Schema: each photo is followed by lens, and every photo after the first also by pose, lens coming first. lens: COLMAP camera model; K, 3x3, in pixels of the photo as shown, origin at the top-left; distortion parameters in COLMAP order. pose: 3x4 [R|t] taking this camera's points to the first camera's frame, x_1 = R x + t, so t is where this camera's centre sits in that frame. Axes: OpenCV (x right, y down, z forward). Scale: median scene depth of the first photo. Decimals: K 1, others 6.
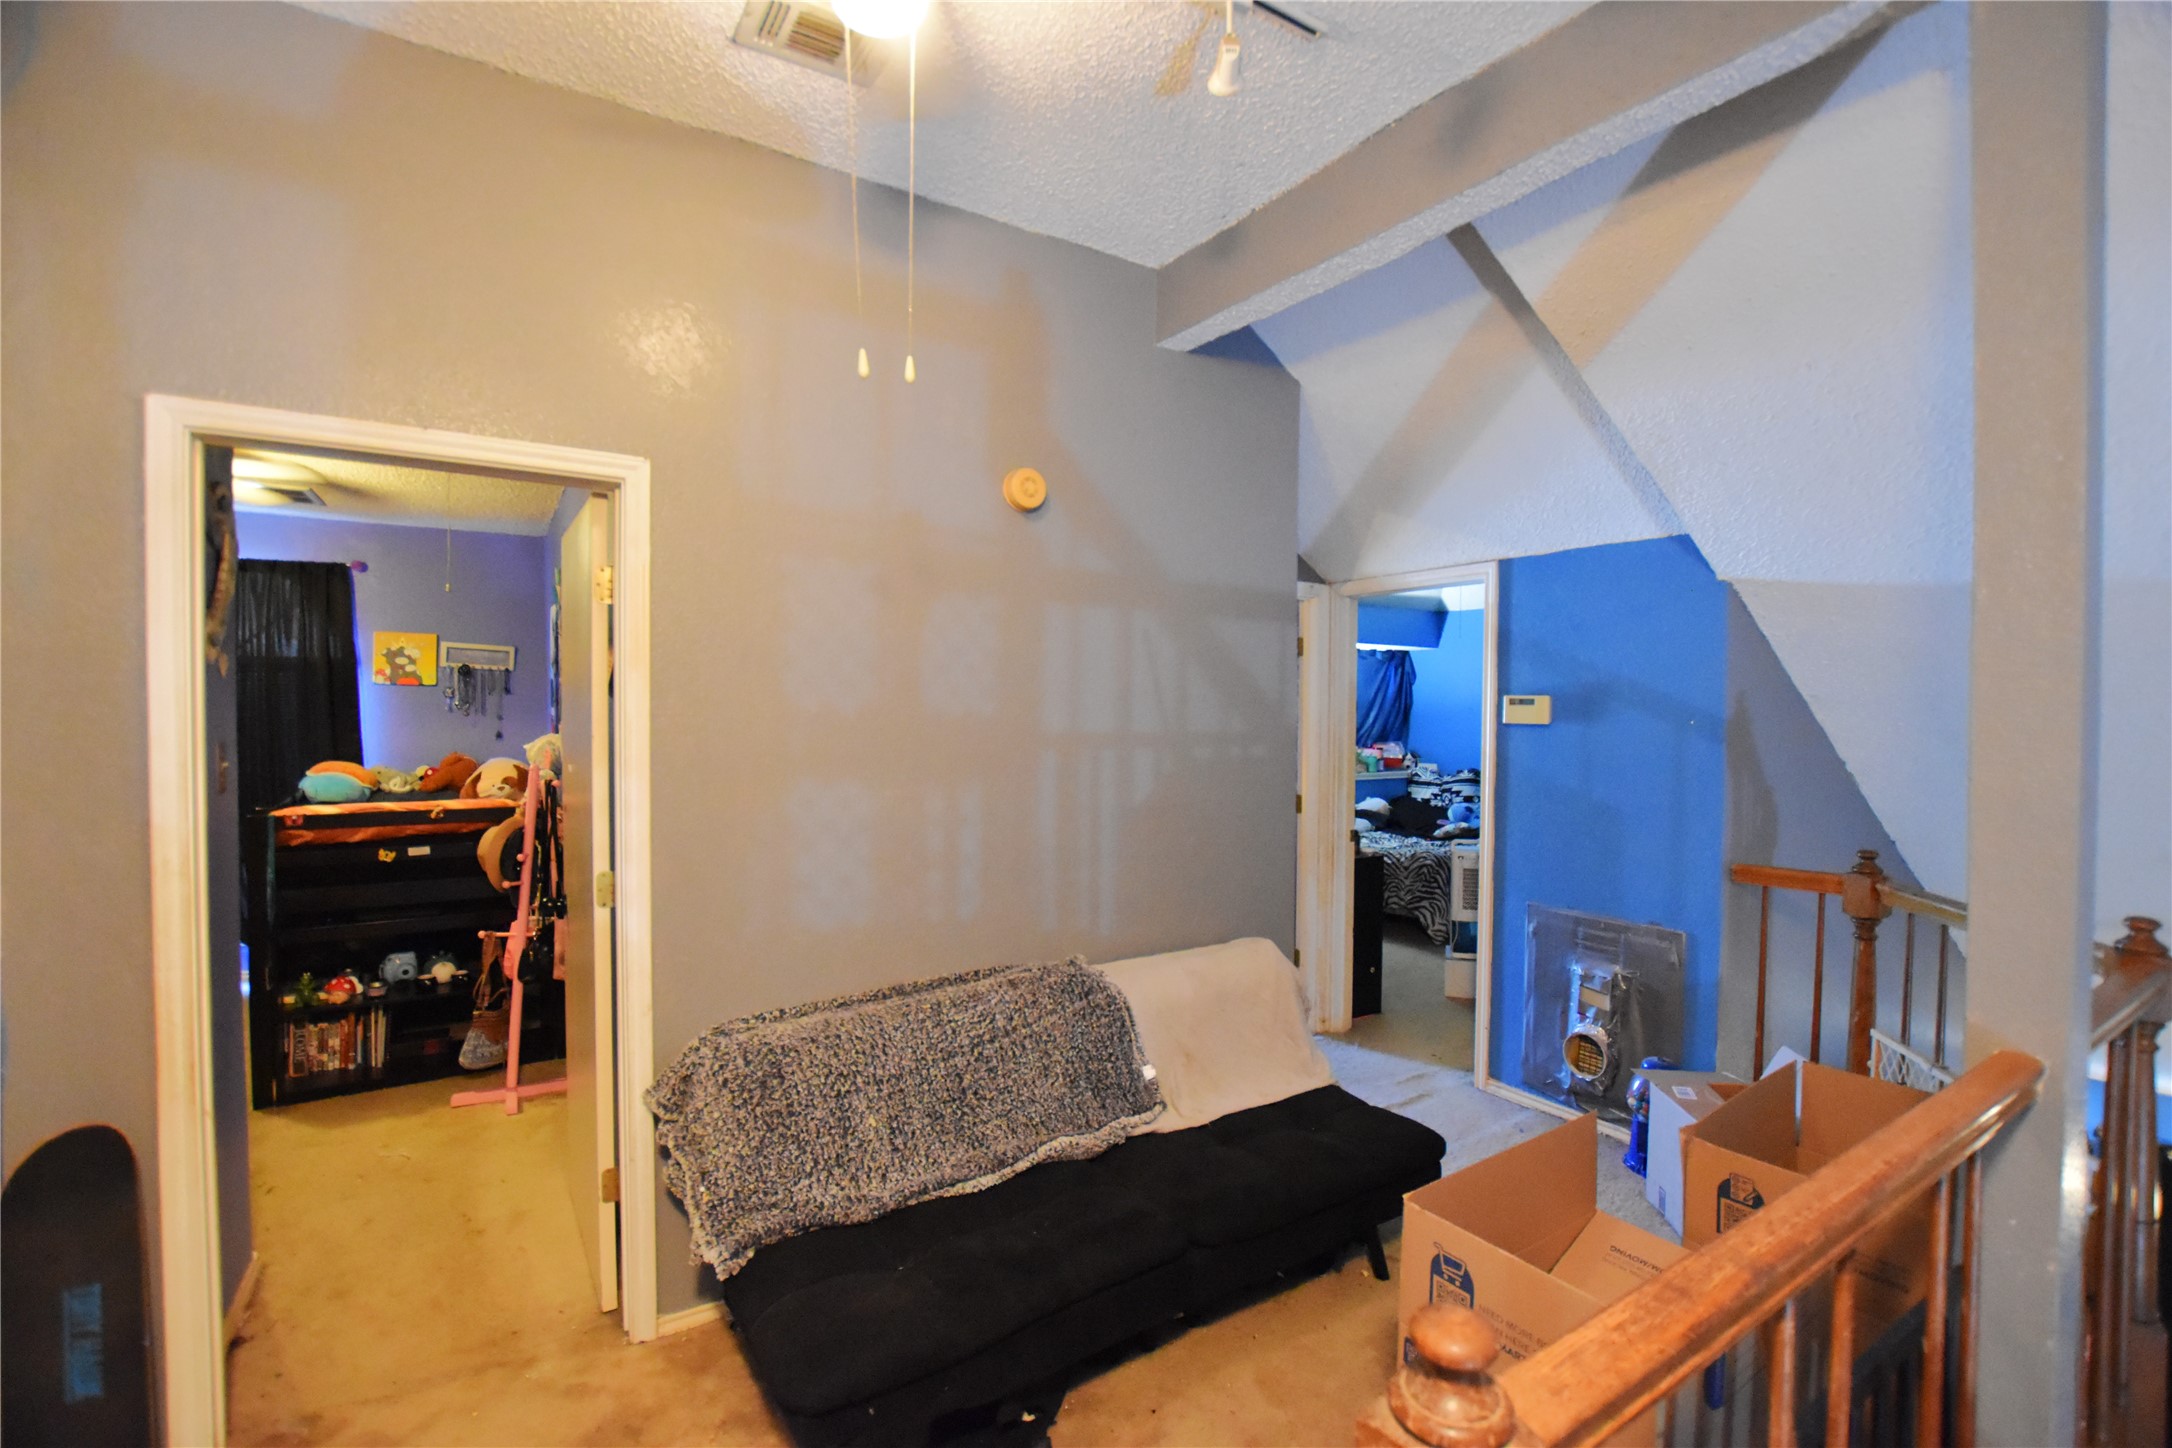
lens RADIAL K [[963.4, 0, 1107.9], [0, 963.4, 726.7], [0, 0, 1]] dist [-0.036981, 0.006775]
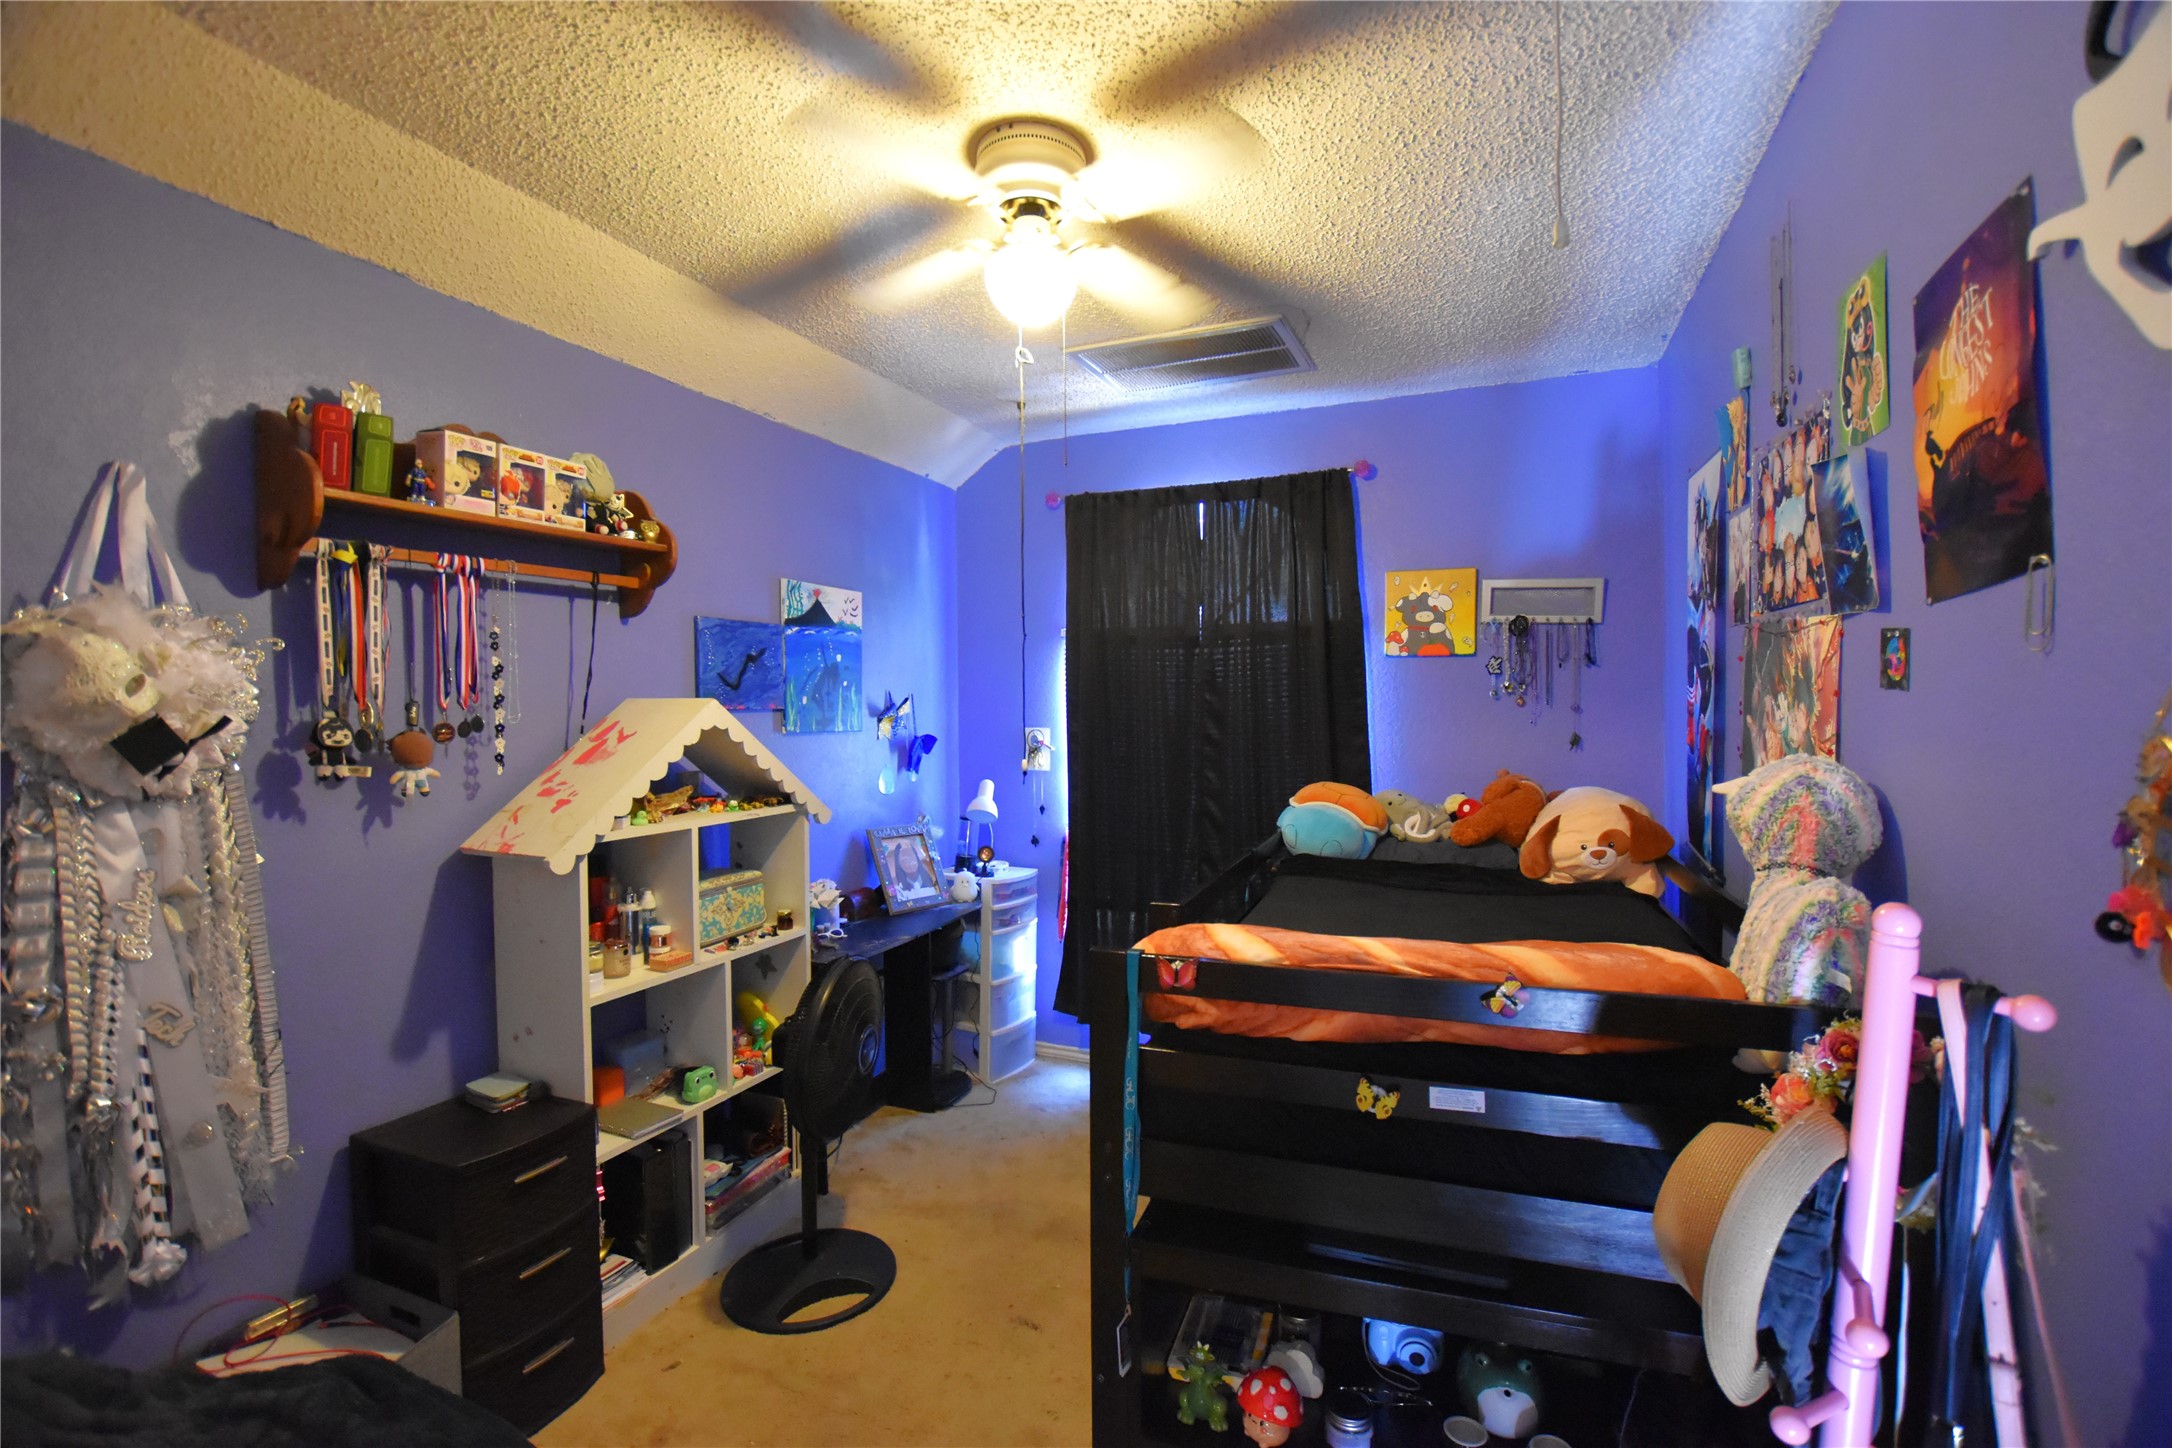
lens RADIAL K [[963.4, 0, 1107.9], [0, 963.4, 726.7], [0, 0, 1]] dist [-0.036981, 0.006775]
pose [[0.569677, 0.006817, -0.821840, -0.354324], [0.000848, 0.999960, 0.008883, -0.004551], [0.821868, -0.005758, 0.569649, 0.479471]]
